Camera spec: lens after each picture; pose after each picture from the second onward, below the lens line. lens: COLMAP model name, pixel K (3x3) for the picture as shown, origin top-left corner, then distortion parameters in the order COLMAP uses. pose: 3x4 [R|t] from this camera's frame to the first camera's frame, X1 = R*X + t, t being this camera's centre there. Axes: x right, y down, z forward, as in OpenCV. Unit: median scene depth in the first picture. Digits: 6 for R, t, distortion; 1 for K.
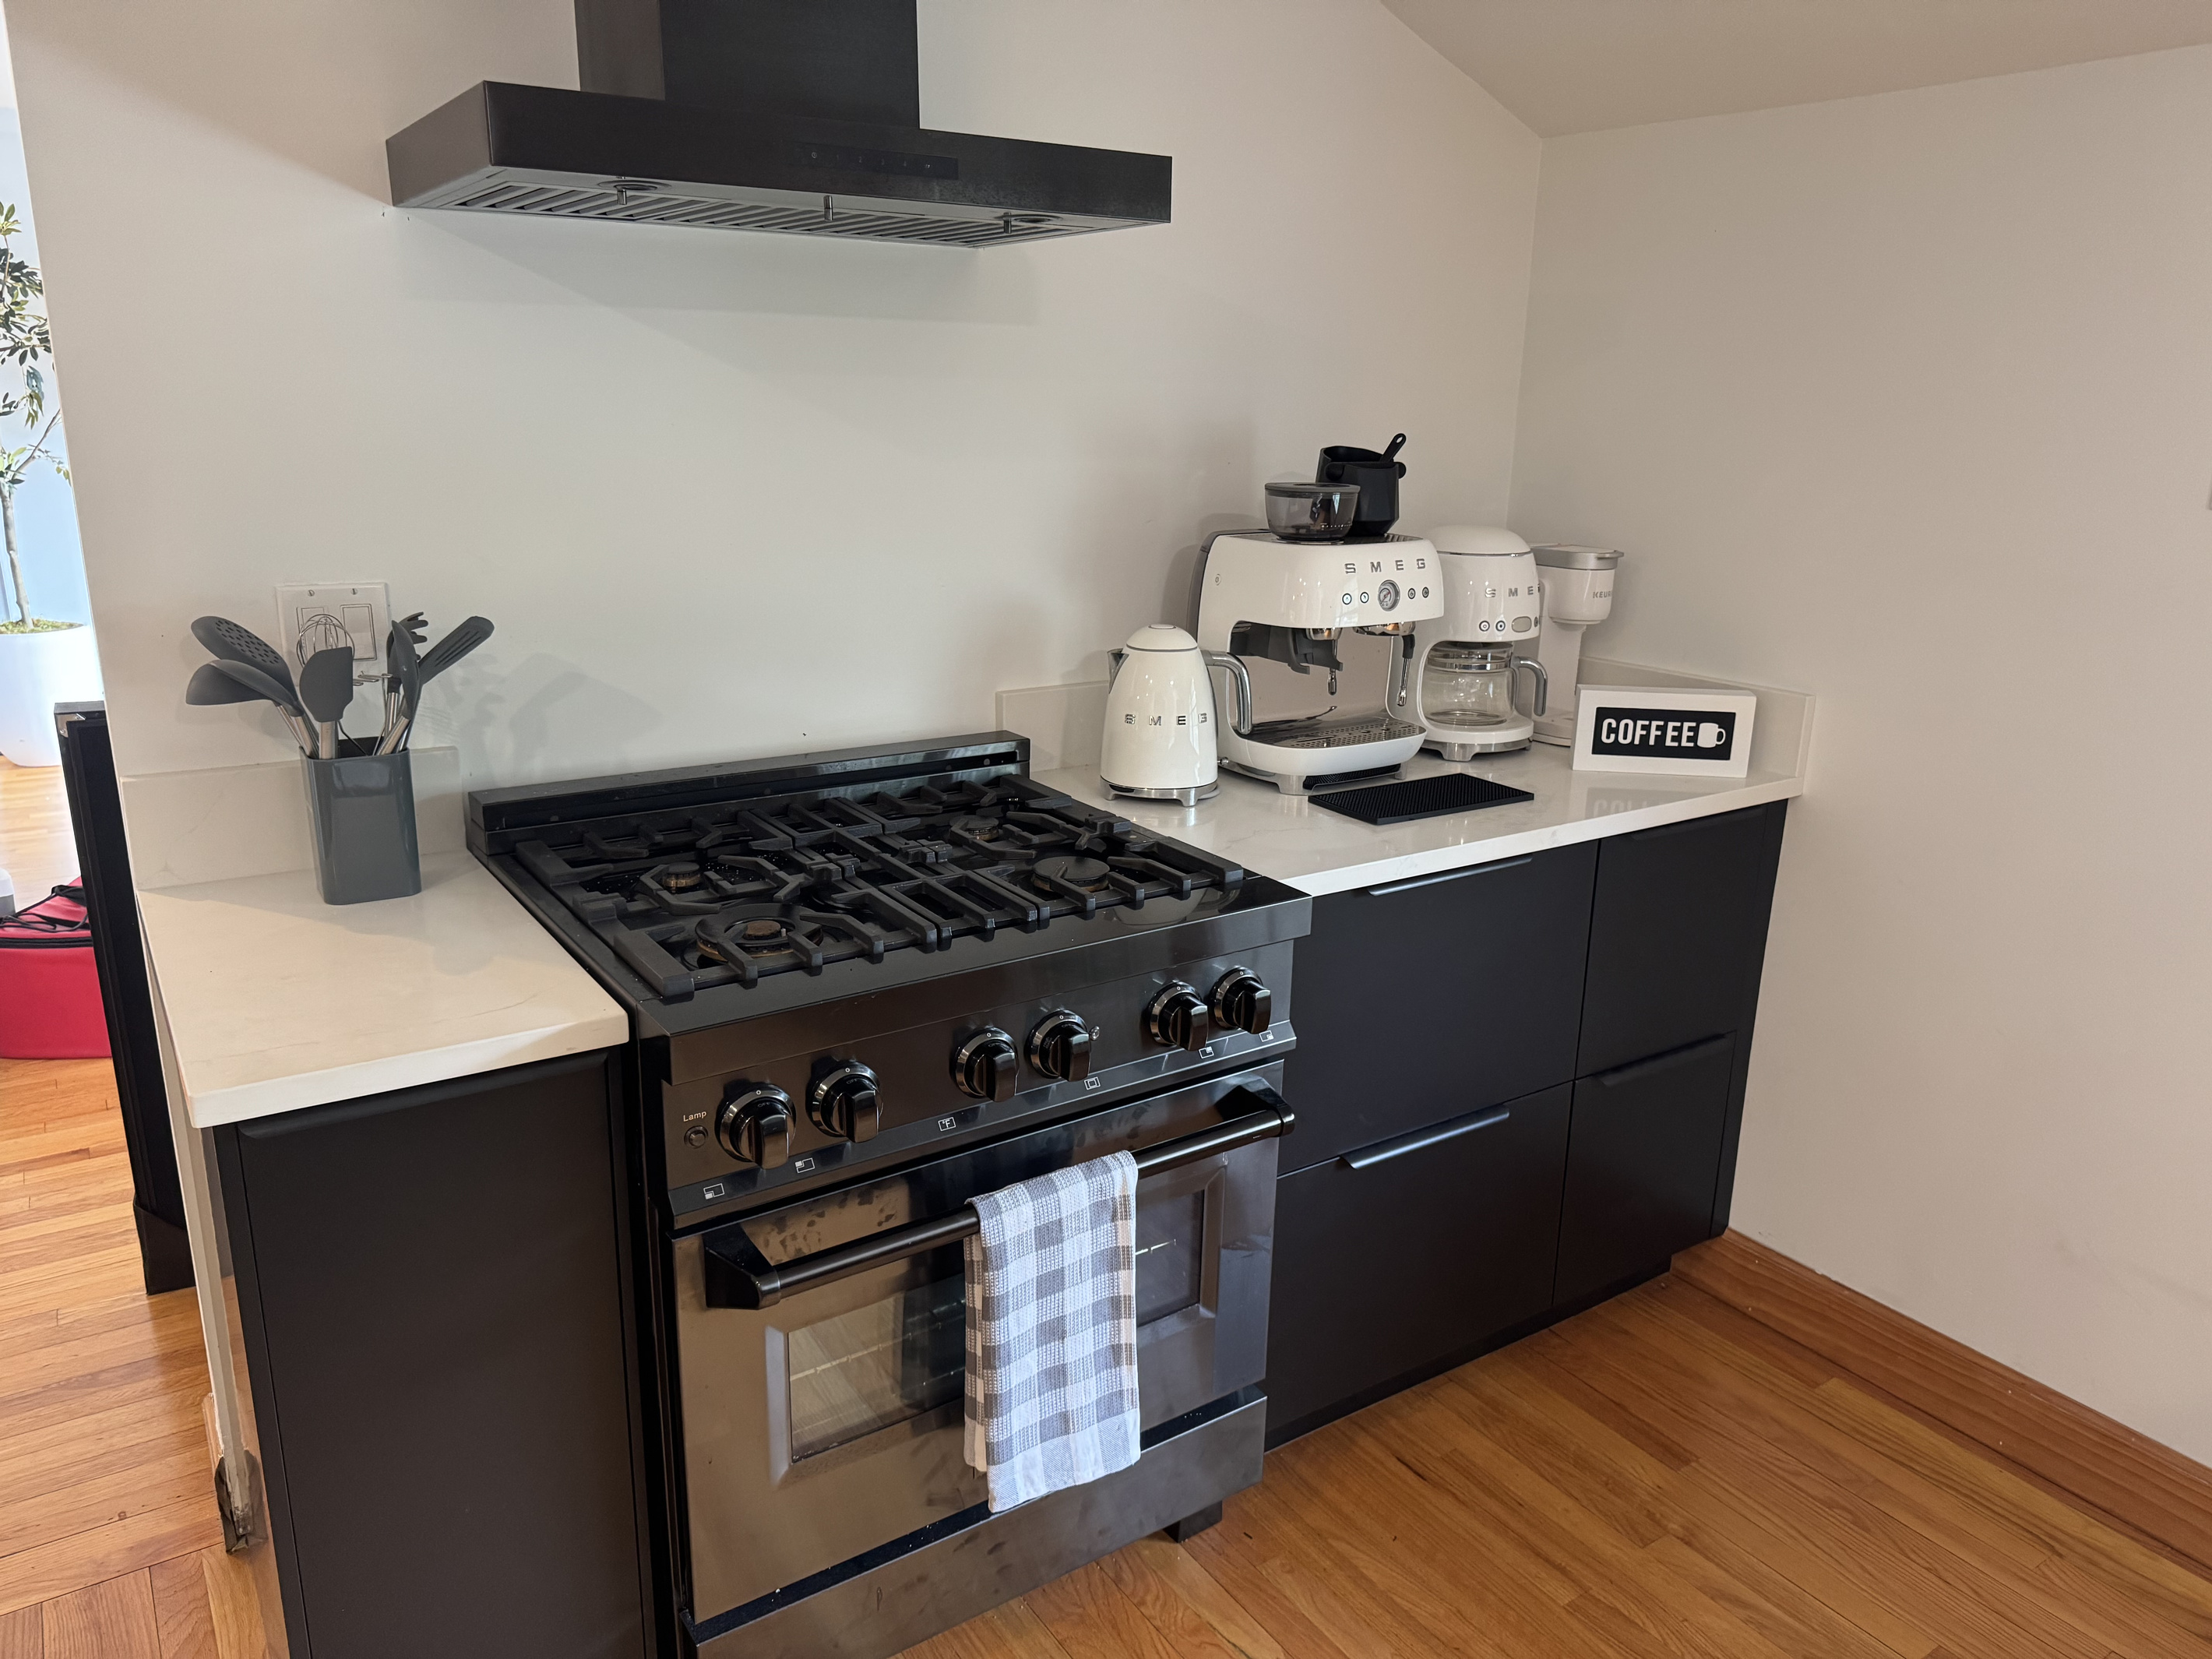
lens RADIAL K [[1560.0, 0, 1113.7], [0, 1560.0, 840.7], [0, 0, 1]] dist [0.051660, -0.002729]
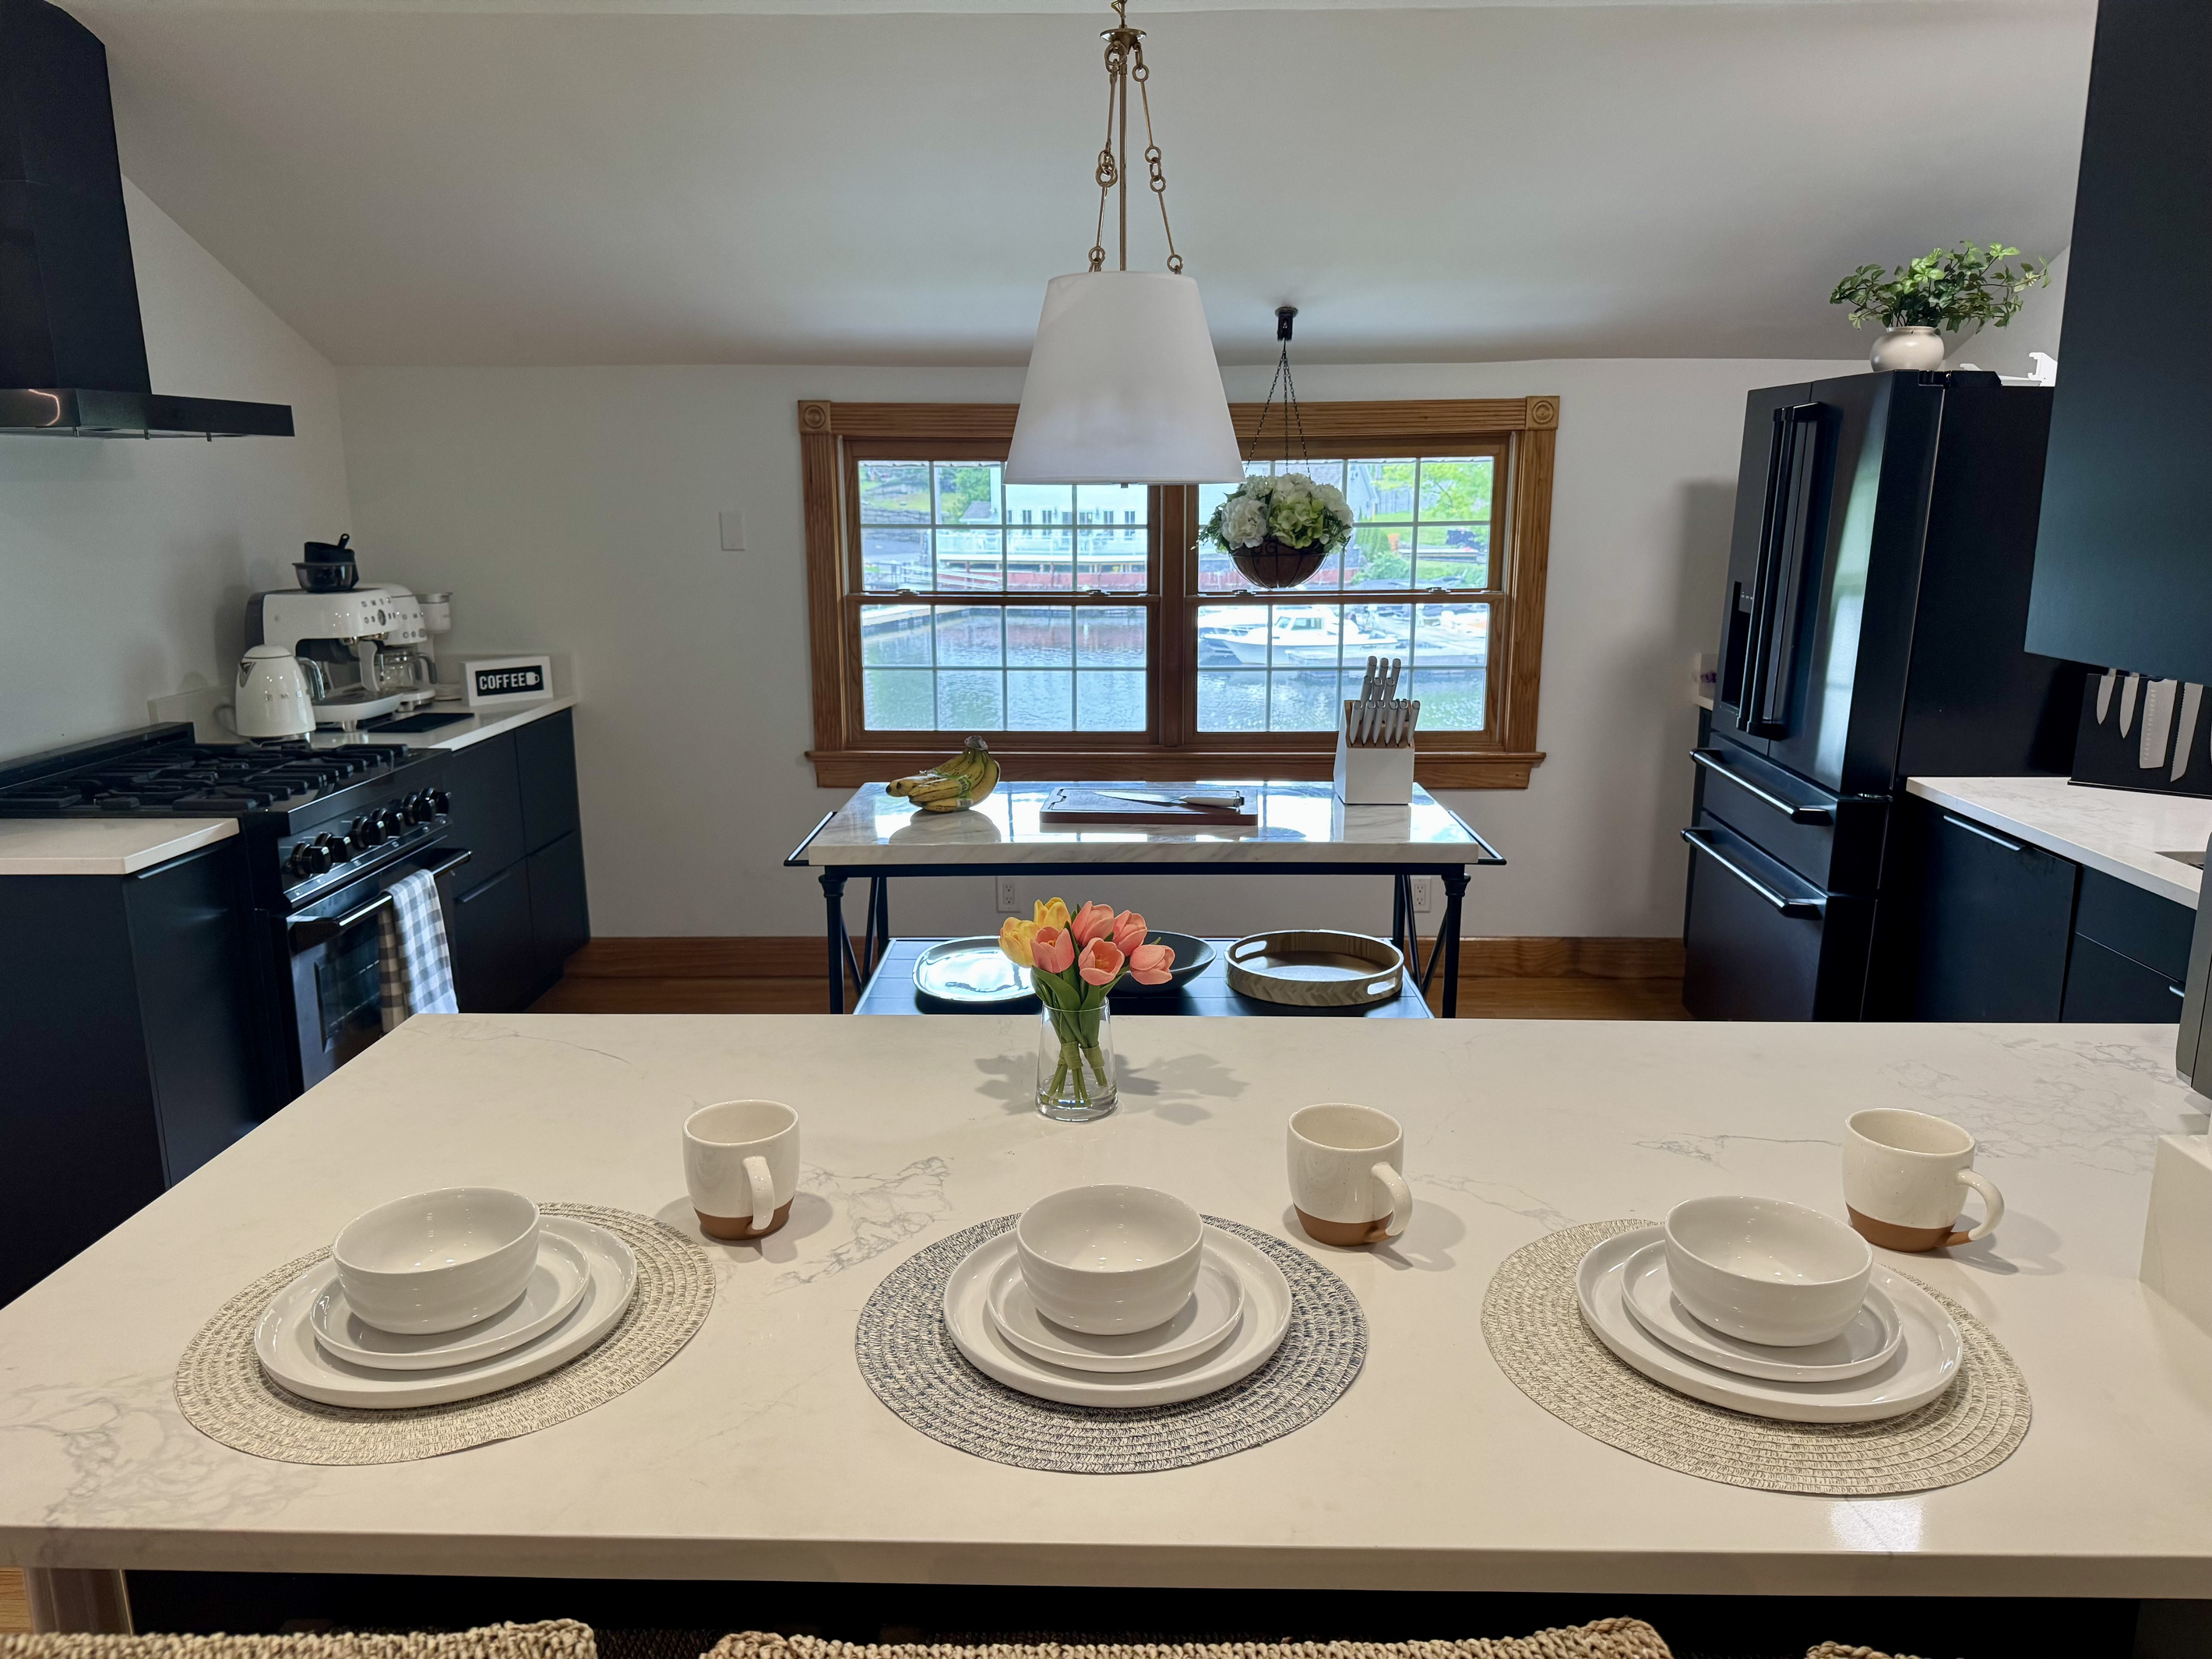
lens RADIAL K [[1560.0, 0, 1113.7], [0, 1560.0, 840.7], [0, 0, 1]] dist [0.051660, -0.002729]
pose [[0.579248, -0.207362, 0.788335, -0.787169], [0.247194, 0.966248, 0.072528, 0.165708], [-0.776767, 0.152860, 0.610956, -0.731779]]
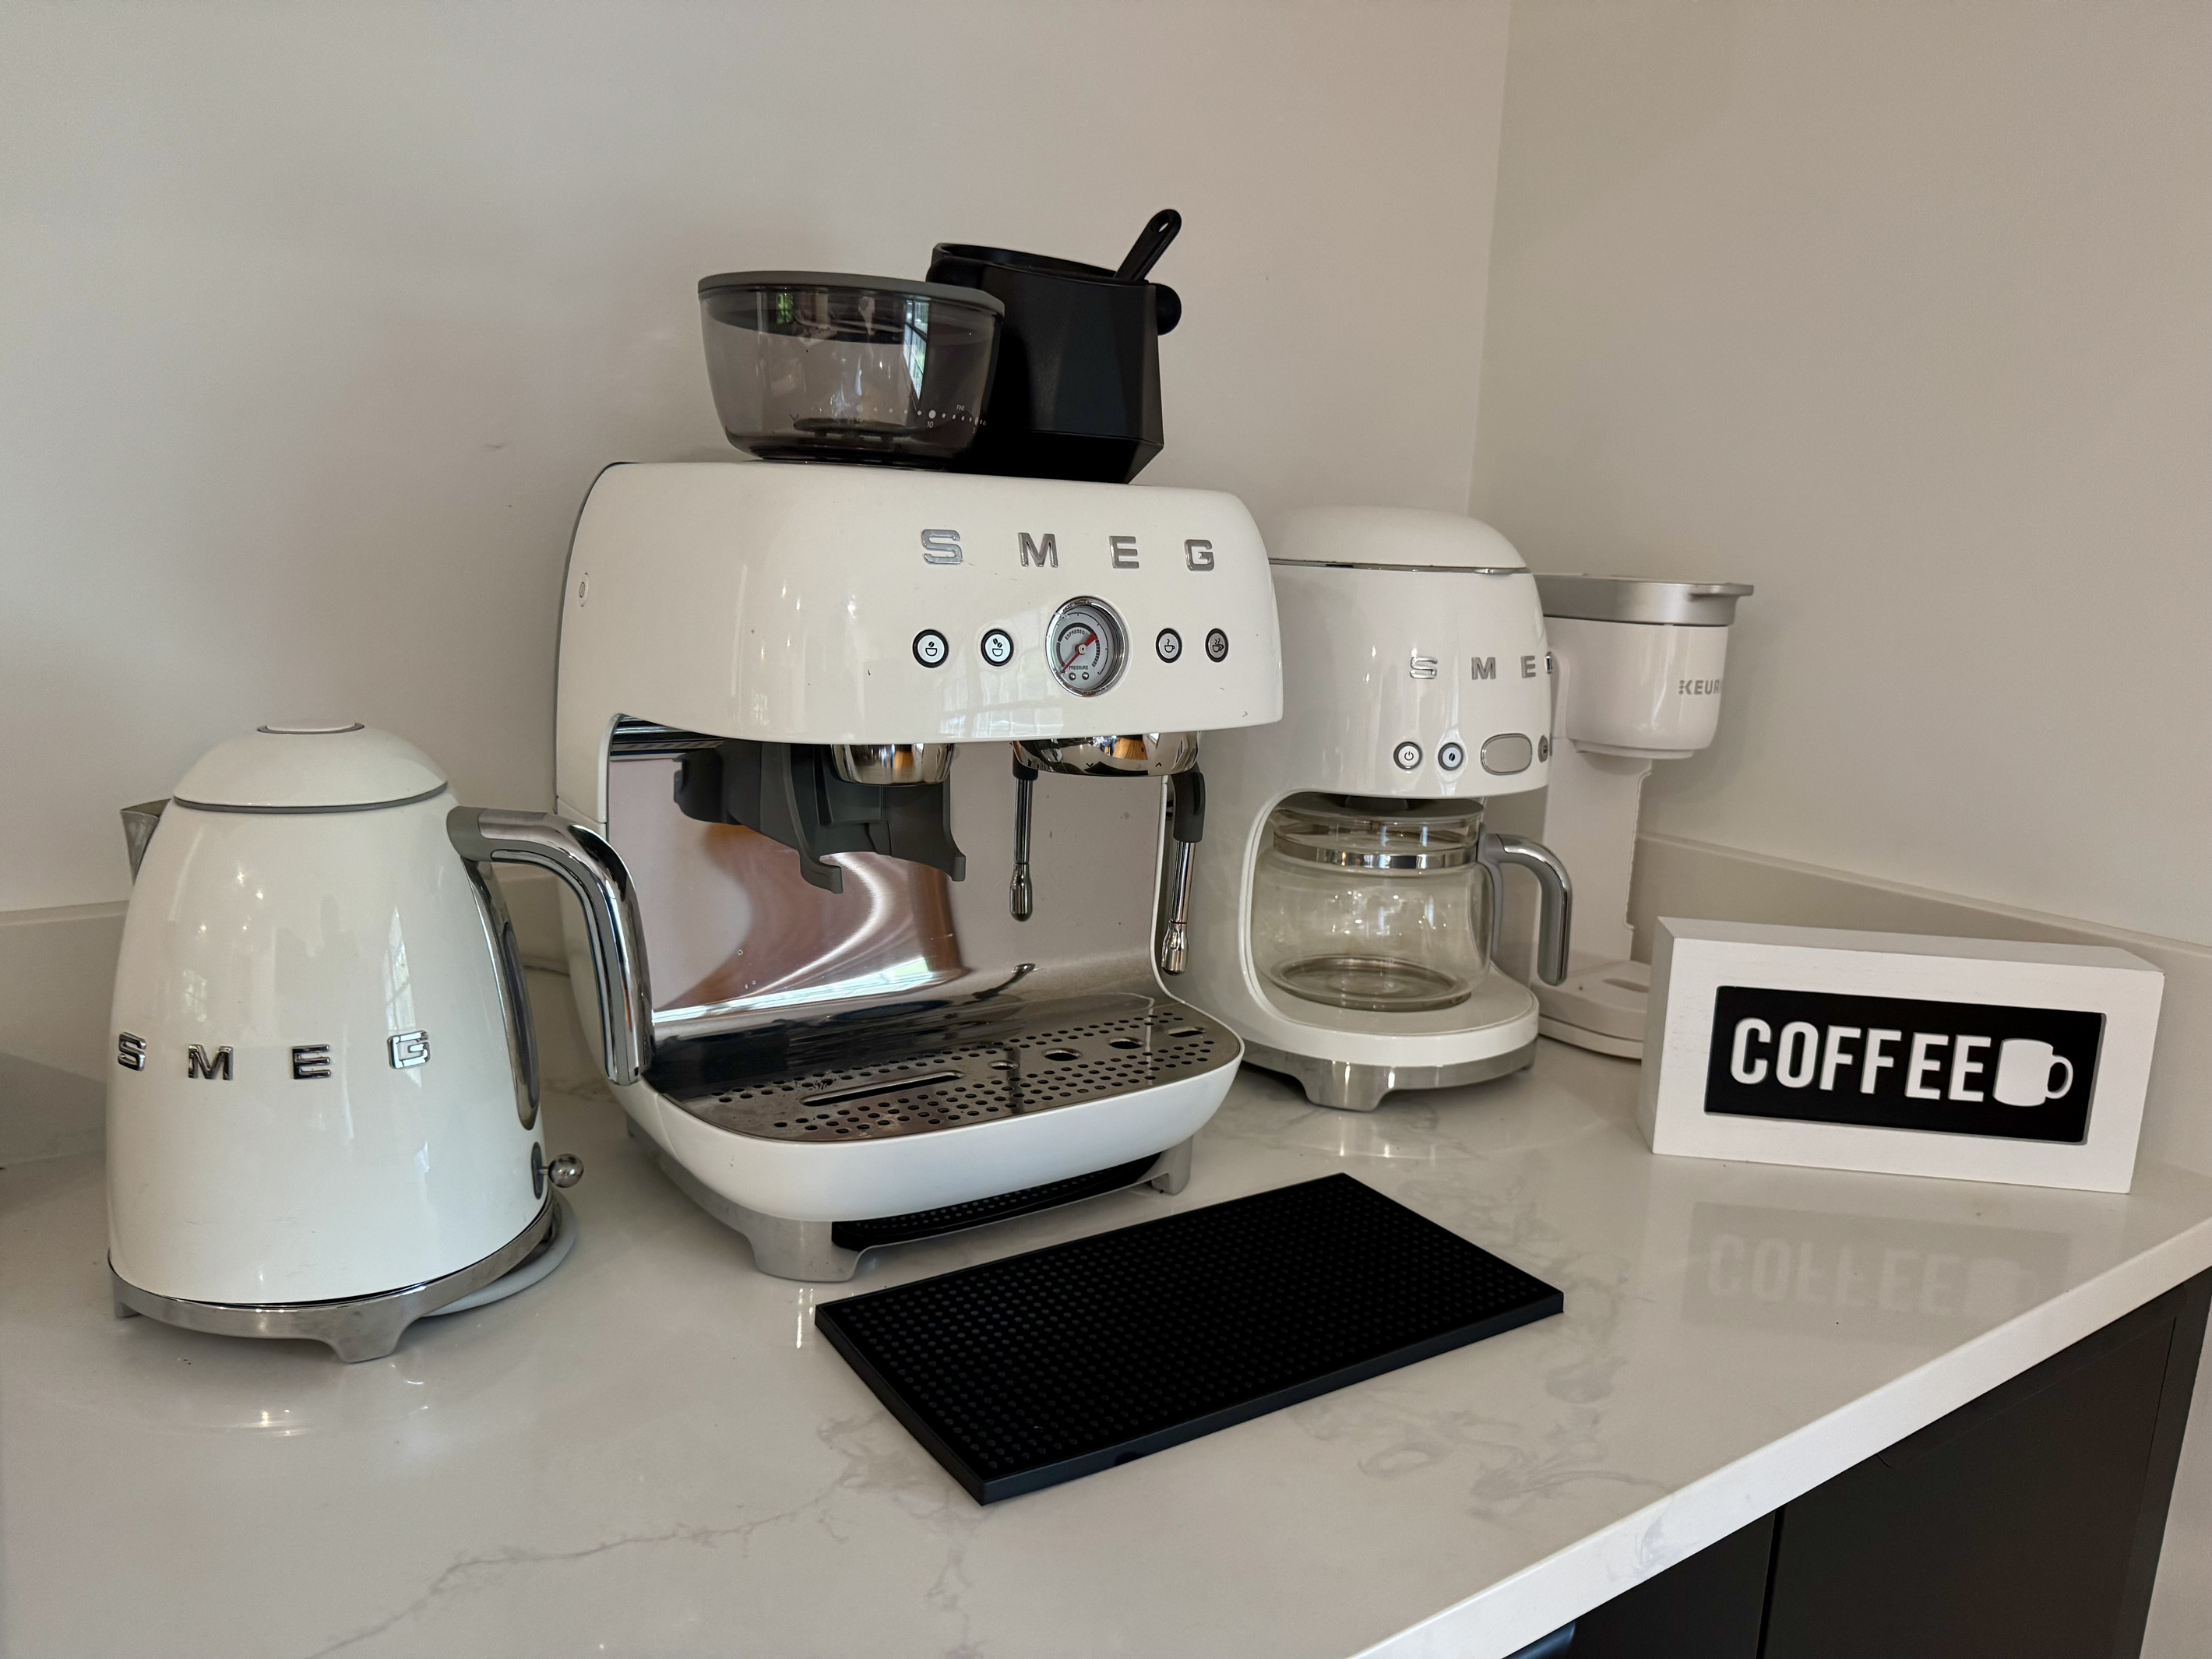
lens RADIAL K [[1576.2, 0, 1105.2], [0, 1576.2, 744.5], [0, 0, 1]] dist [-0.003324, -0.004150]
pose [[0.999514, 0.025521, 0.017906, 0.158945], [-0.022760, 0.989837, -0.140375, -0.085947], [-0.021307, 0.139899, 0.989936, 0.635303]]
